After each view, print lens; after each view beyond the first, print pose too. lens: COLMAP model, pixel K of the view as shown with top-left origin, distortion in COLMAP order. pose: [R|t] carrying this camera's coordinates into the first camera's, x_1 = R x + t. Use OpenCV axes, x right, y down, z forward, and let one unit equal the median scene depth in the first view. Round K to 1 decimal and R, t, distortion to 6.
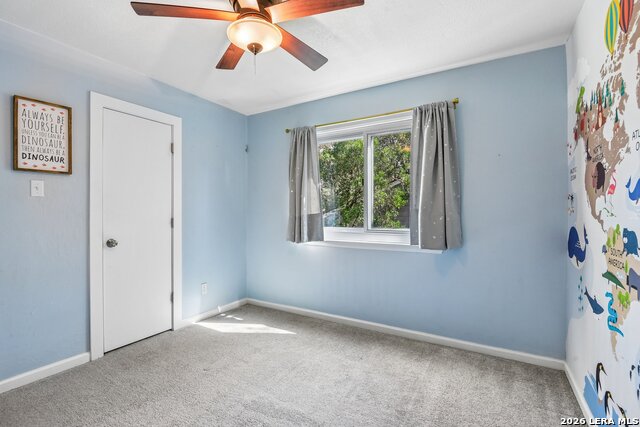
lens RADIAL K [[294.1, 0, 316.2], [0, 294.1, 213.9], [0, 0, 1]] dist [-0.012712, -0.004320]
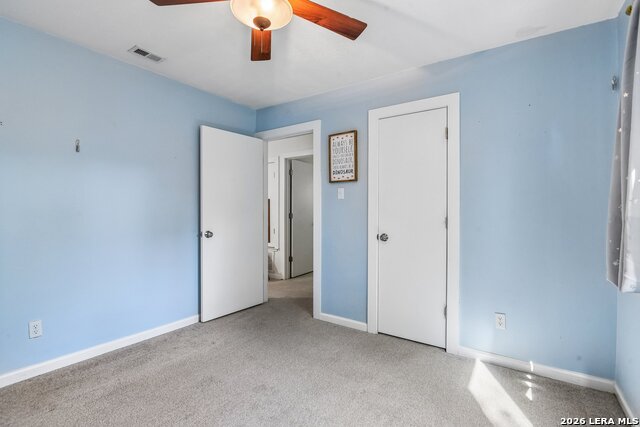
lens RADIAL K [[294.1, 0, 320.2], [0, 294.1, 210.4], [0, 0, 1]] dist [-0.012712, -0.004320]
pose [[-0.061608, 0.001215, -0.998100, 0.433041], [-0.010252, 0.999946, 0.001850, -0.003362], [0.998048, 0.010347, -0.061592, 0.813042]]
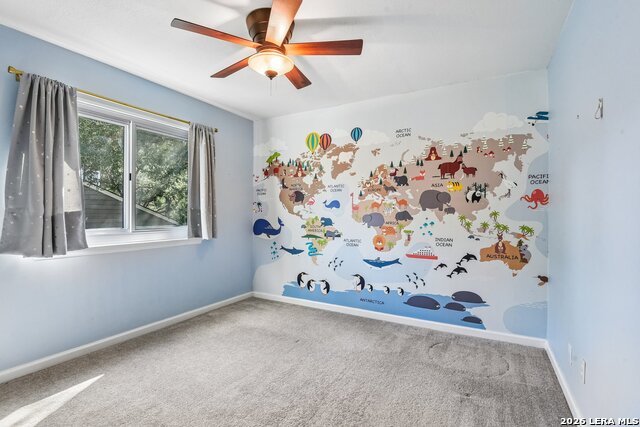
lens RADIAL K [[312.5, 0, 316.2], [0, 312.5, 213.5], [0, 0, 1]] dist [-0.018053, -0.001249]
pose [[-0.035057, -0.004321, 0.999376, -0.986443], [-0.000914, 0.999990, 0.004291, -0.000713], [-0.999385, -0.000763, -0.035060, 0.564616]]
